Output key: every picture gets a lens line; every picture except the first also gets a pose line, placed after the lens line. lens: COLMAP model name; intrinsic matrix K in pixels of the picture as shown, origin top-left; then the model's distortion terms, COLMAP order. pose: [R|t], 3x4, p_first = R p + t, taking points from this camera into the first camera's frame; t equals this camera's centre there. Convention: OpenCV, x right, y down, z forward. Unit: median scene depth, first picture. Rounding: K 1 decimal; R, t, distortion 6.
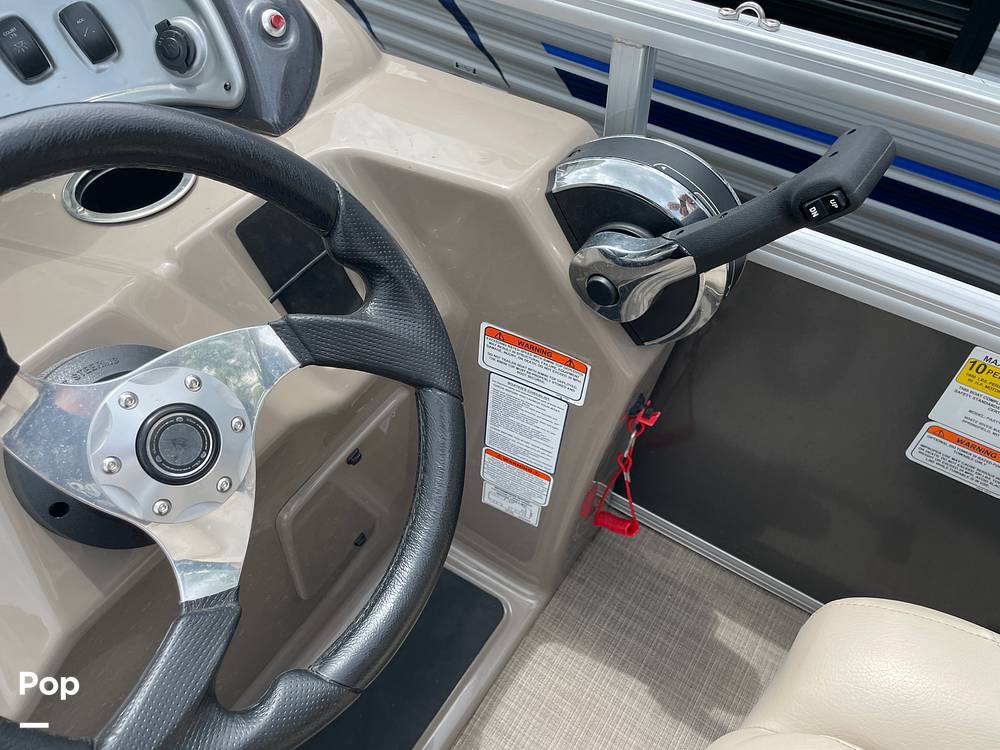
lens RADIAL K [[758.1, 0, 505.1], [0, 758.1, 371.0], [0, 0, 1]] dist [0.085846, -0.114094]
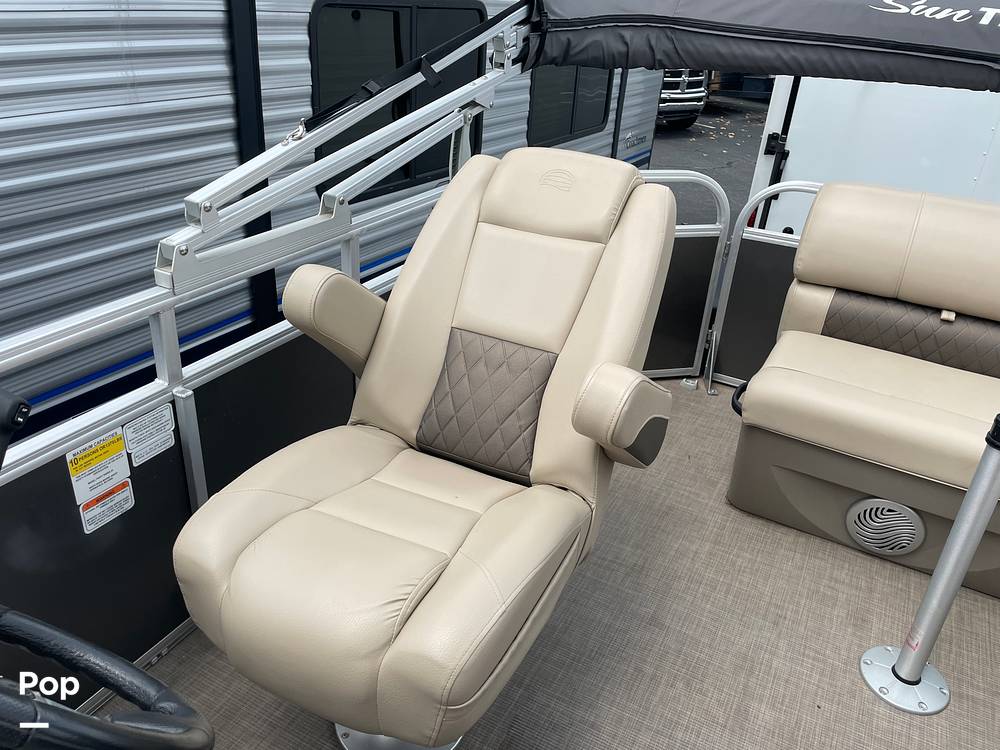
lens RADIAL K [[758.1, 0, 504.4], [0, 758.1, 379.4], [0, 0, 1]] dist [0.085846, -0.114094]
pose [[-0.105110, -0.459979, 0.881687, -0.904952], [0.710882, 0.585232, 0.390065, -0.094346], [-0.695412, 0.667775, 0.265477, -0.303246]]
